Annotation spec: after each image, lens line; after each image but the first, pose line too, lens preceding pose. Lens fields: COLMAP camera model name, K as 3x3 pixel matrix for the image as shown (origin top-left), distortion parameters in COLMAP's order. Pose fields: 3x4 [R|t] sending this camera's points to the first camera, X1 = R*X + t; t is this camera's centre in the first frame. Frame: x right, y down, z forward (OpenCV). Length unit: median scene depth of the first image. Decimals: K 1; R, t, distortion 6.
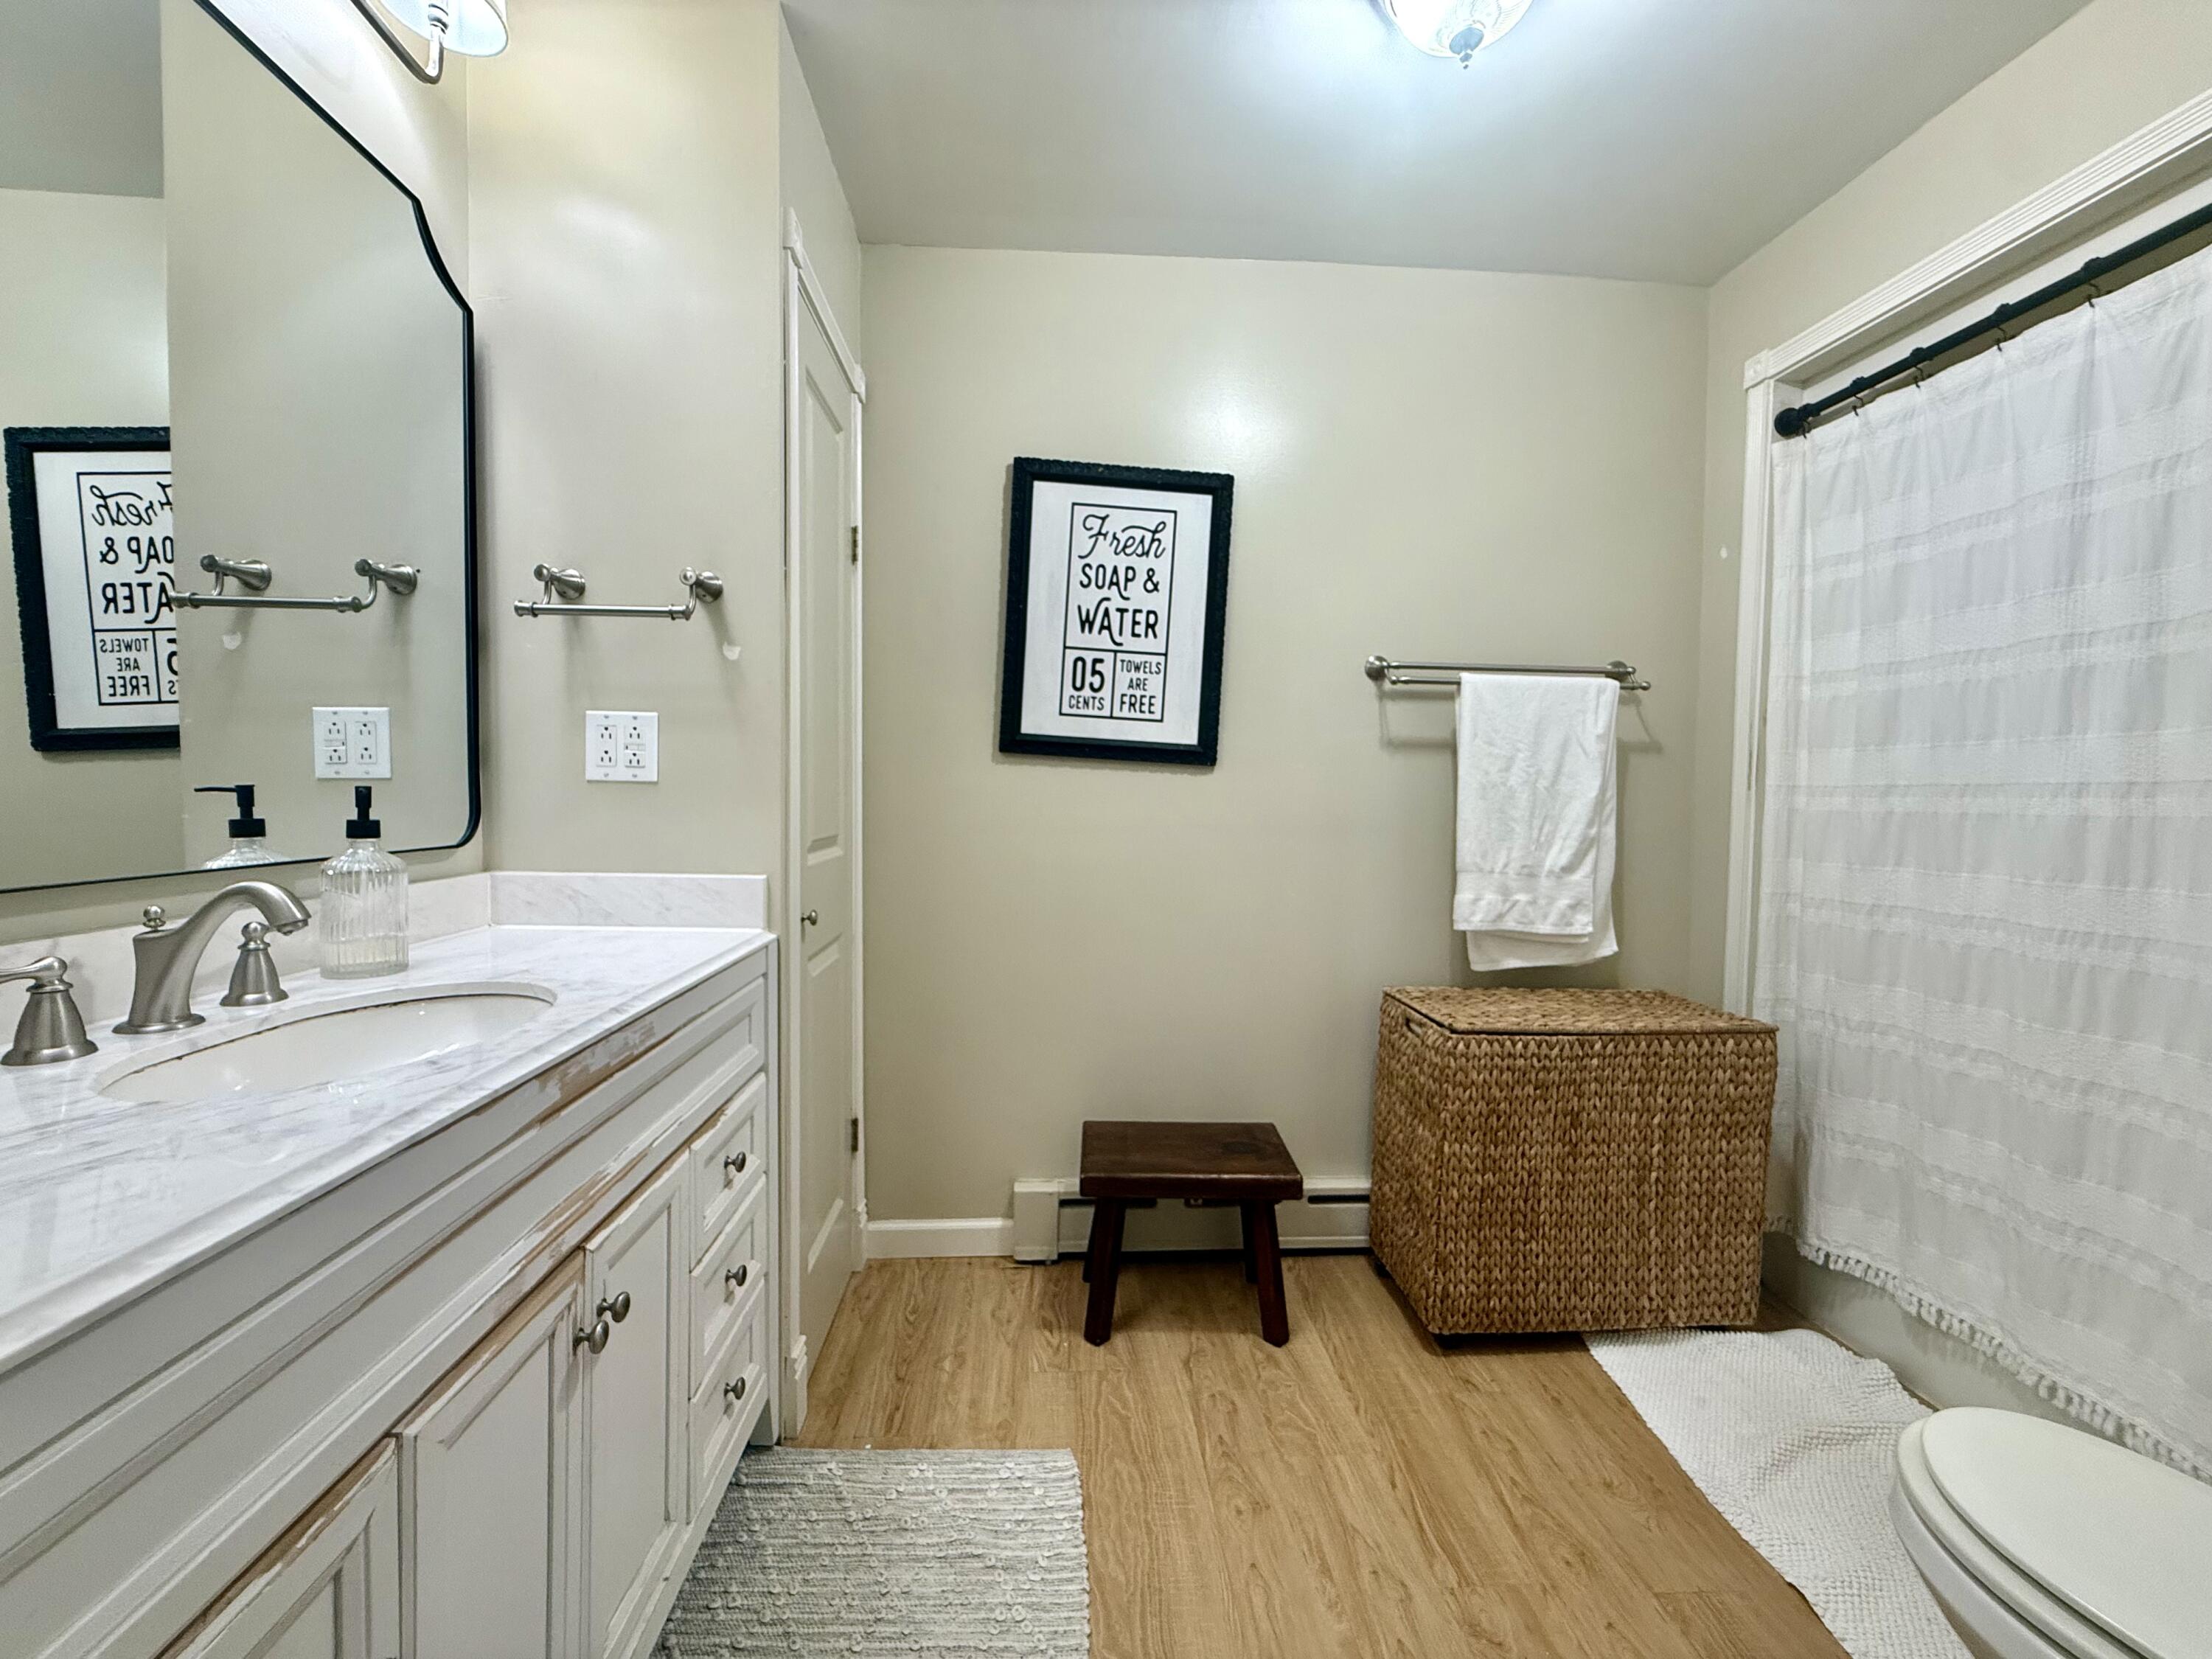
lens RADIAL K [[880.4, 0, 1099.3], [0, 880.4, 825.6], [0, 0, 1]] dist [0.000042, 0.000042]
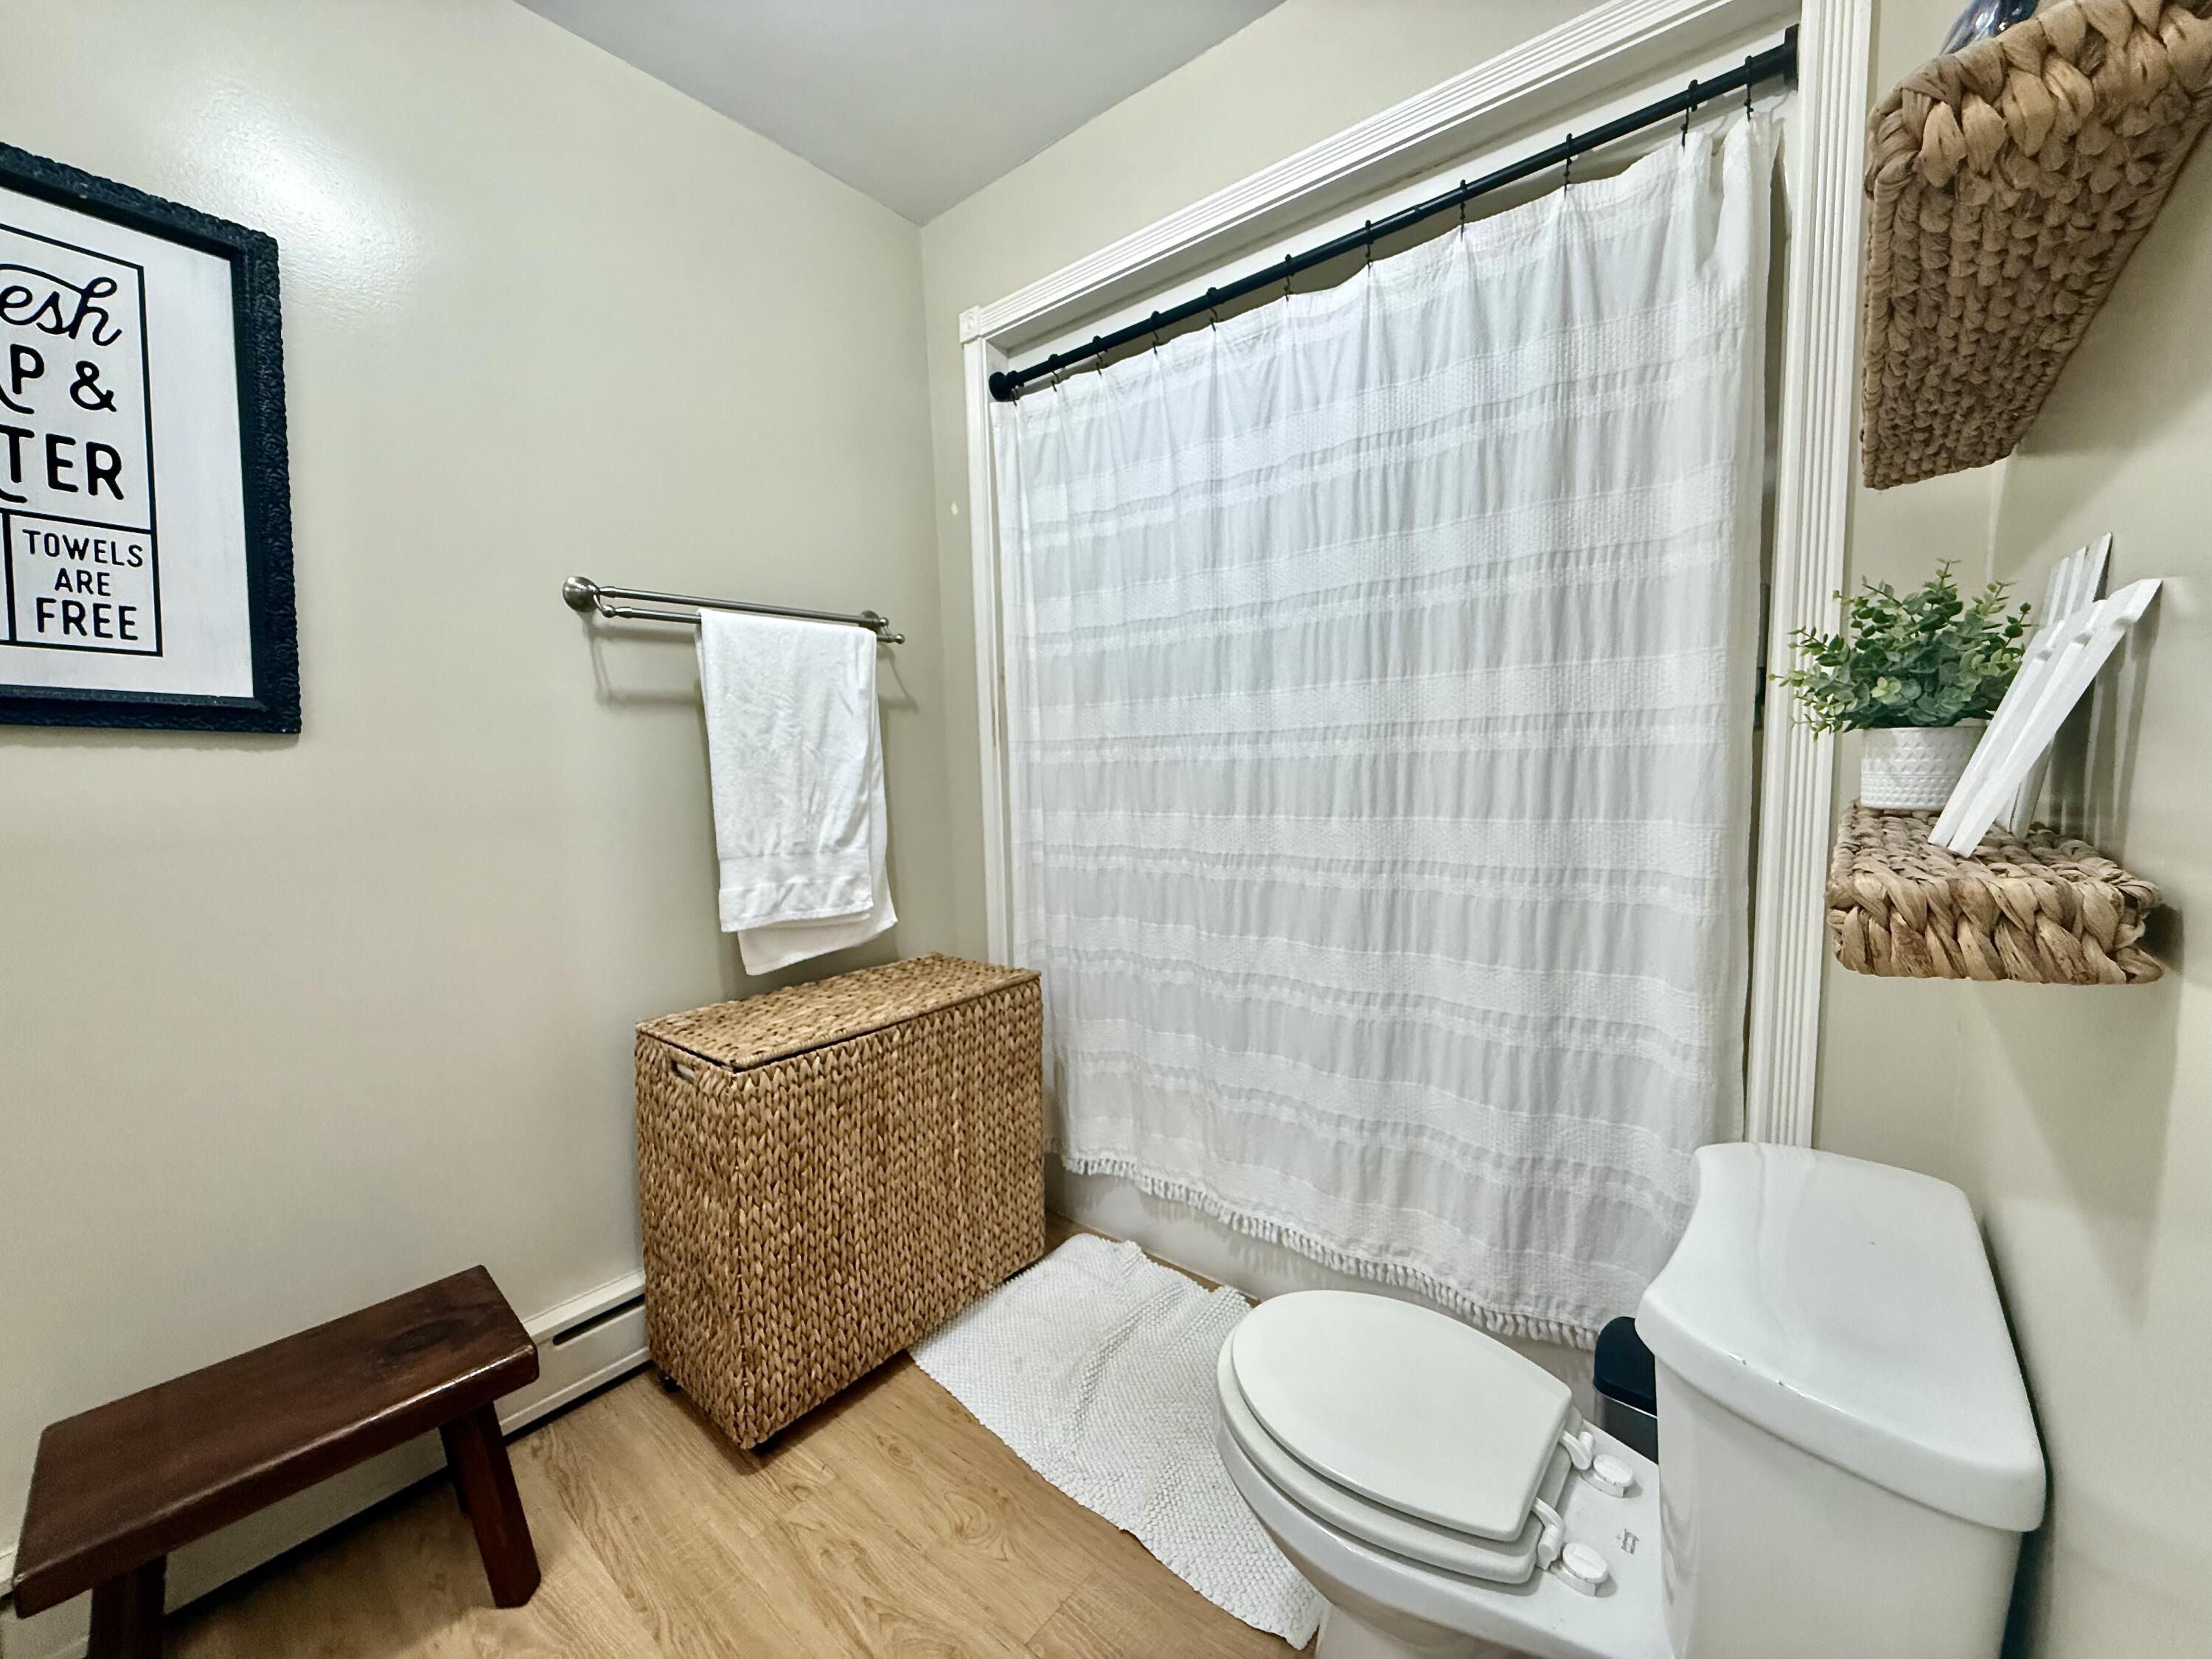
lens RADIAL K [[880.4, 0, 1099.3], [0, 880.4, 825.6], [0, 0, 1]] dist [0.000042, 0.000042]
pose [[0.685881, -0.096258, 0.721319, 0.079581], [0.065282, 0.995355, 0.070753, -0.014633], [-0.724779, -0.001439, 0.688979, 0.227881]]
